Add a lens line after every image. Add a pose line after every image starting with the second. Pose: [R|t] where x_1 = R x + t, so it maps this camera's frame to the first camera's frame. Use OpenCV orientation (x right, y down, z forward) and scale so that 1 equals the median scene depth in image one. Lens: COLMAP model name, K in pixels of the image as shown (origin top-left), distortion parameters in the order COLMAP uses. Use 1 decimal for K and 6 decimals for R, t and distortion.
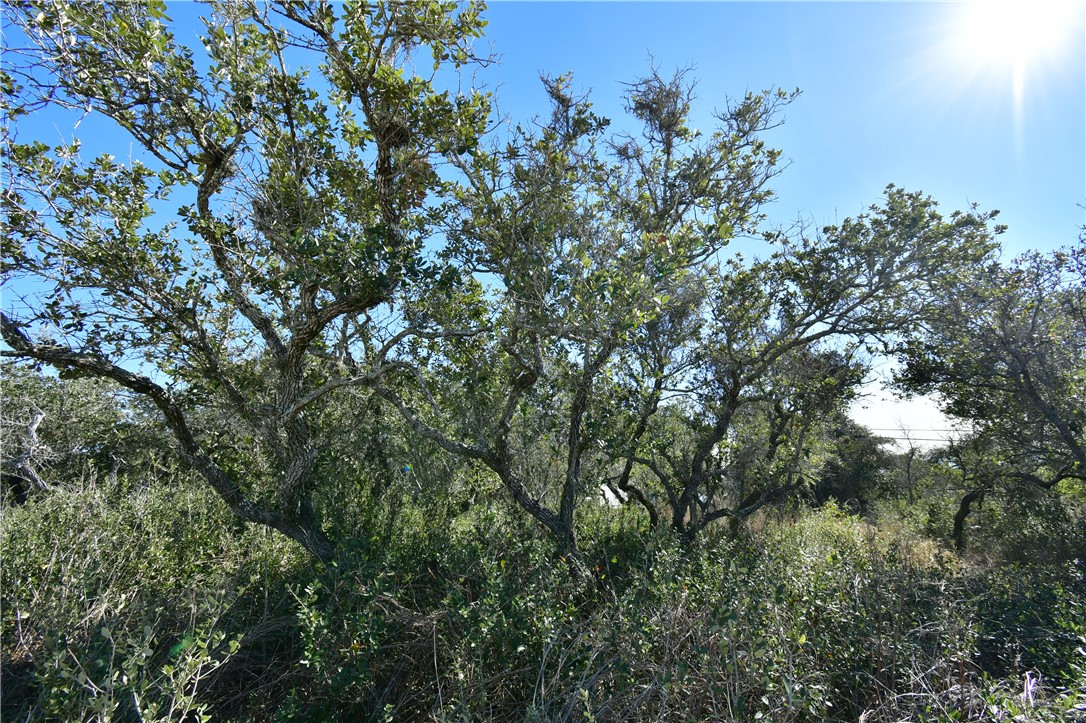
lens RADIAL K [[475.6, 0, 543.0], [0, 475.6, 361.5], [0, 0, 1]] dist [0.001881, -0.000213]
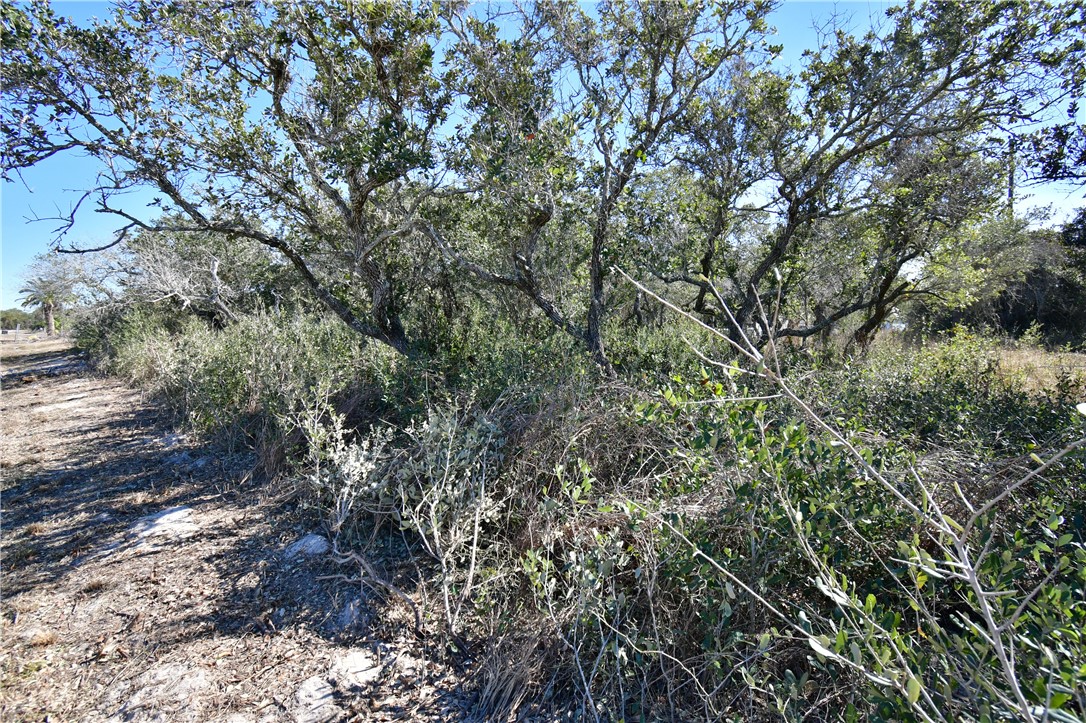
lens RADIAL K [[542.9, 0, 543.0], [0, 542.9, 361.5], [0, 0, 1]] dist [0.003475, 0.000339]
pose [[0.963473, 0.008410, -0.267673, 0.358587], [0.080589, 0.944073, 0.319738, -0.062353], [0.255392, -0.329630, 0.908911, -0.377523]]
